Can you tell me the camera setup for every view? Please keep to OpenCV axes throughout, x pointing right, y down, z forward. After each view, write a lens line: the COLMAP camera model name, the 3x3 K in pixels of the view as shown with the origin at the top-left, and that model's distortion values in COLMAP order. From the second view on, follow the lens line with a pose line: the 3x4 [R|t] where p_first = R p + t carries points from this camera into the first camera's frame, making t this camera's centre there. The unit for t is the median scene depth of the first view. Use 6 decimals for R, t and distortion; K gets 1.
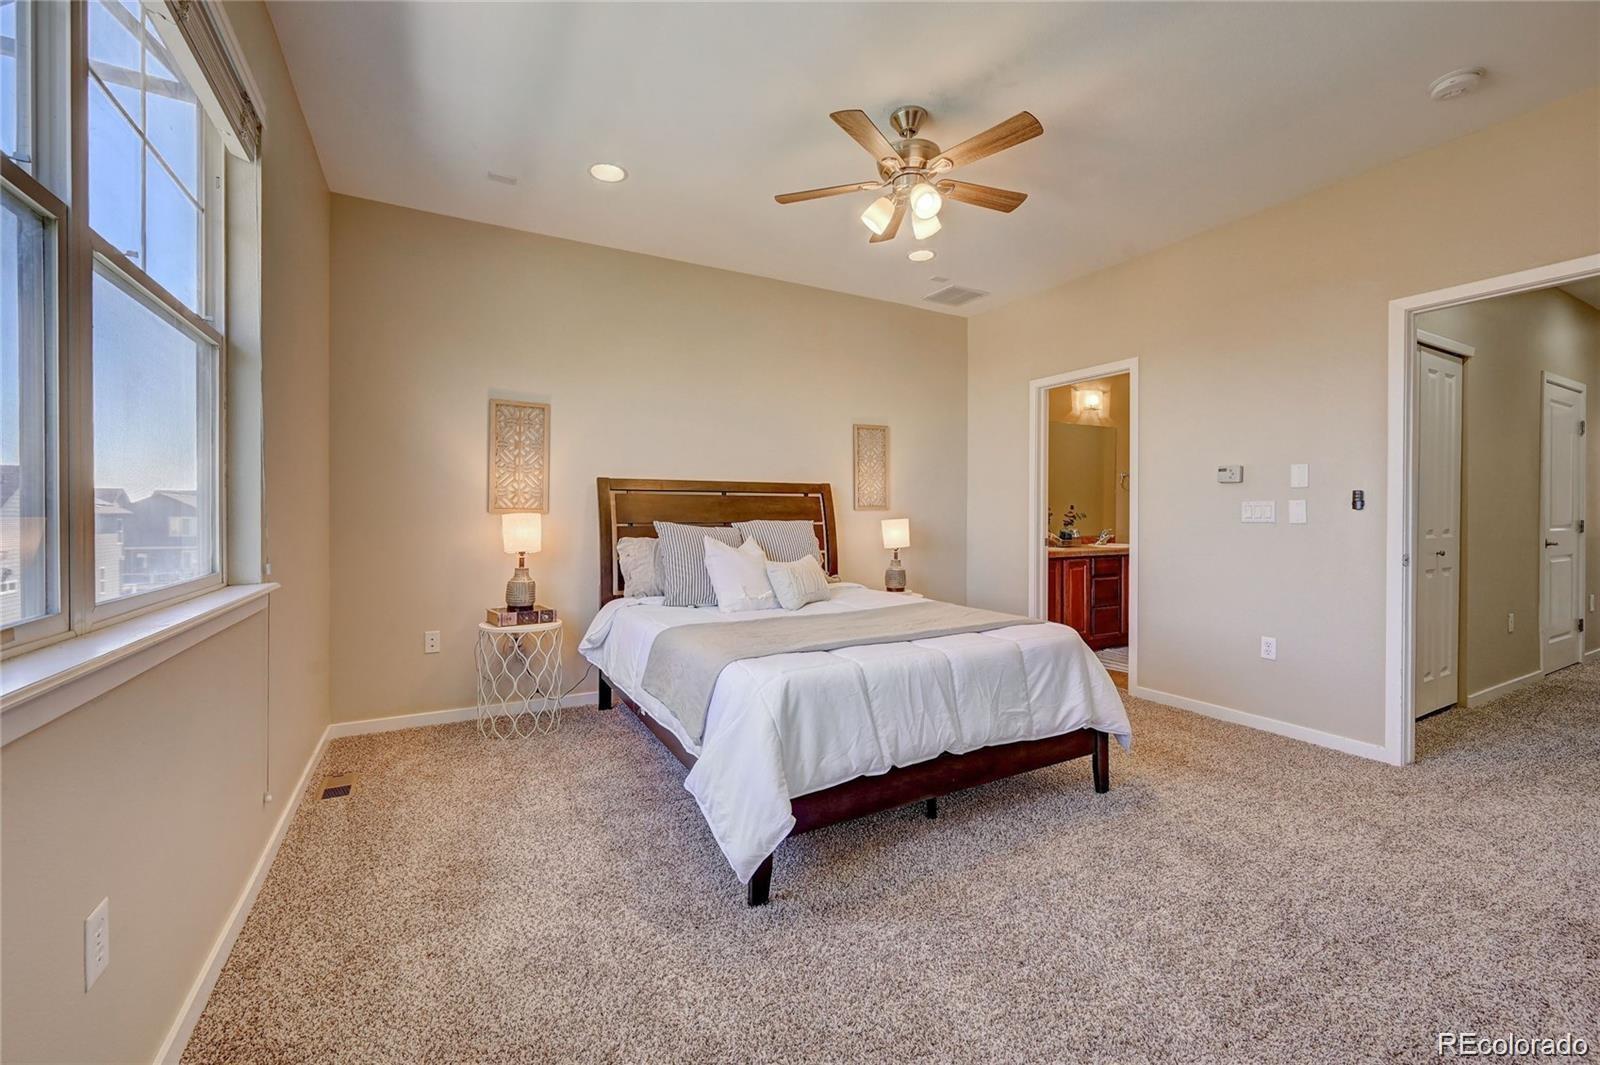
lens RADIAL K [[643.1, 0, 806.0], [0, 643.1, 525.0], [0, 0, 1]] dist [-0.001038, 0.000075]
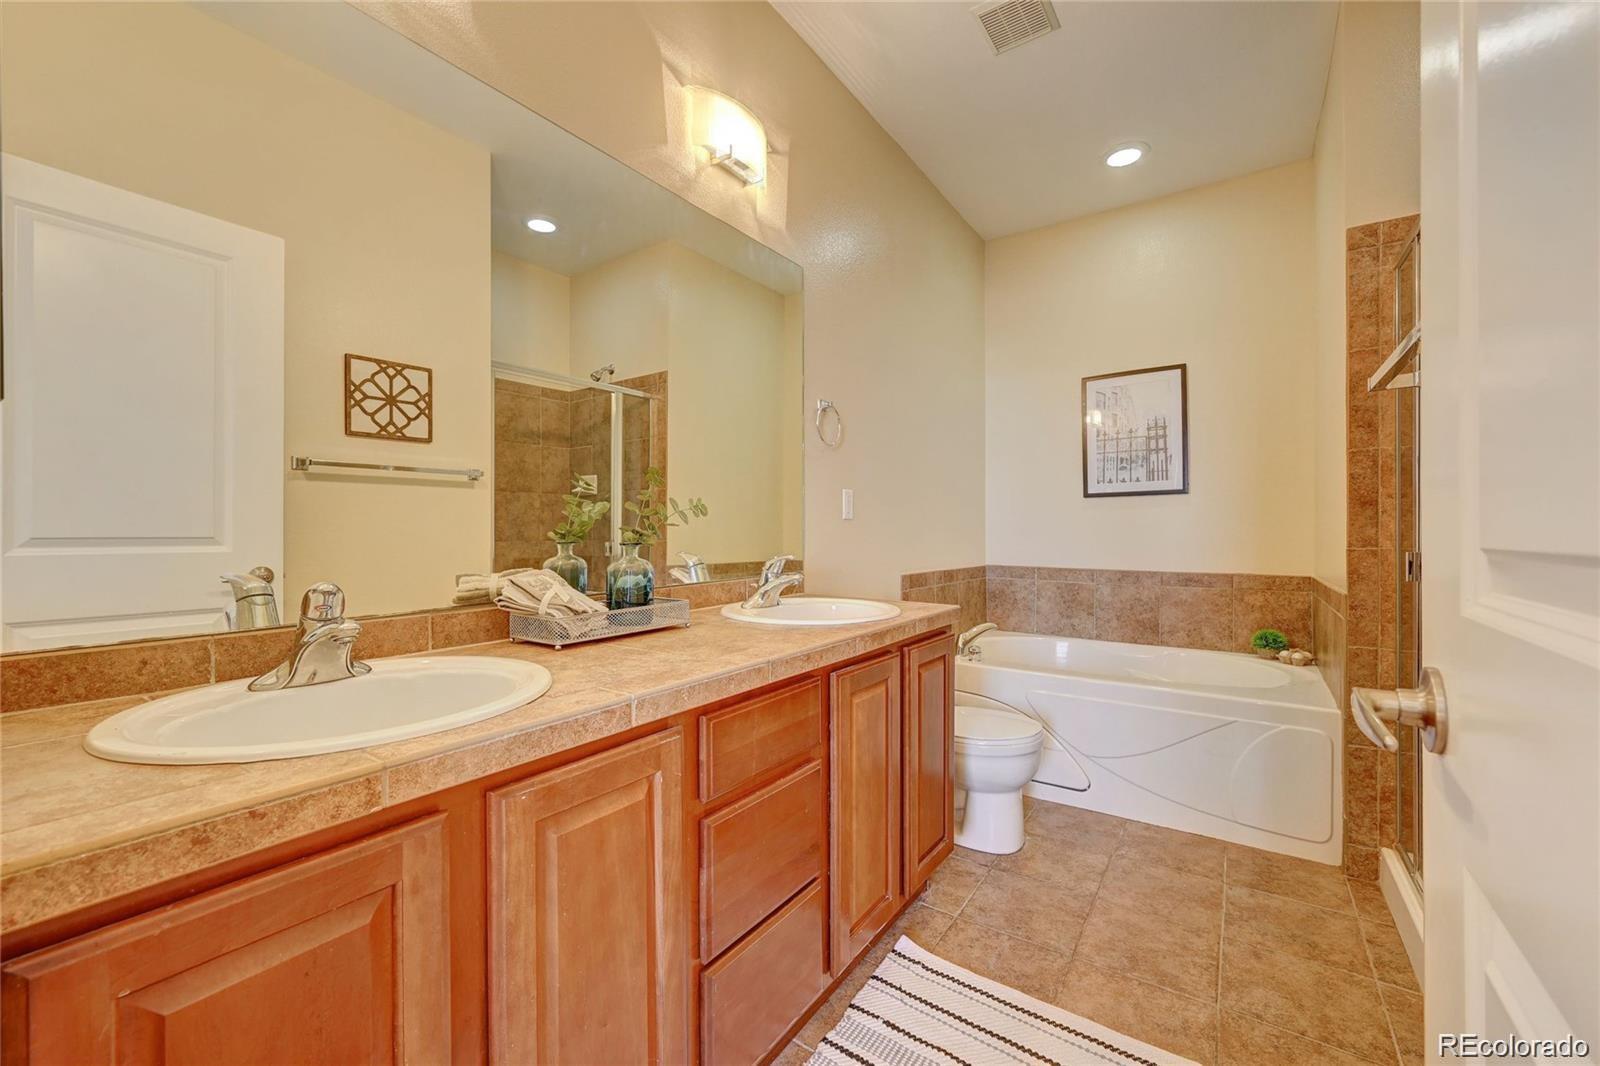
lens RADIAL K [[643.1, 0, 806.0], [0, 643.1, 525.5], [0, 0, 1]] dist [-0.001038, 0.000075]
pose [[0.897429, 0.001340, 0.441157, 0.292620], [0.006908, 0.999830, -0.017090, -0.001727], [-0.441104, 0.018385, 0.897267, 0.611381]]
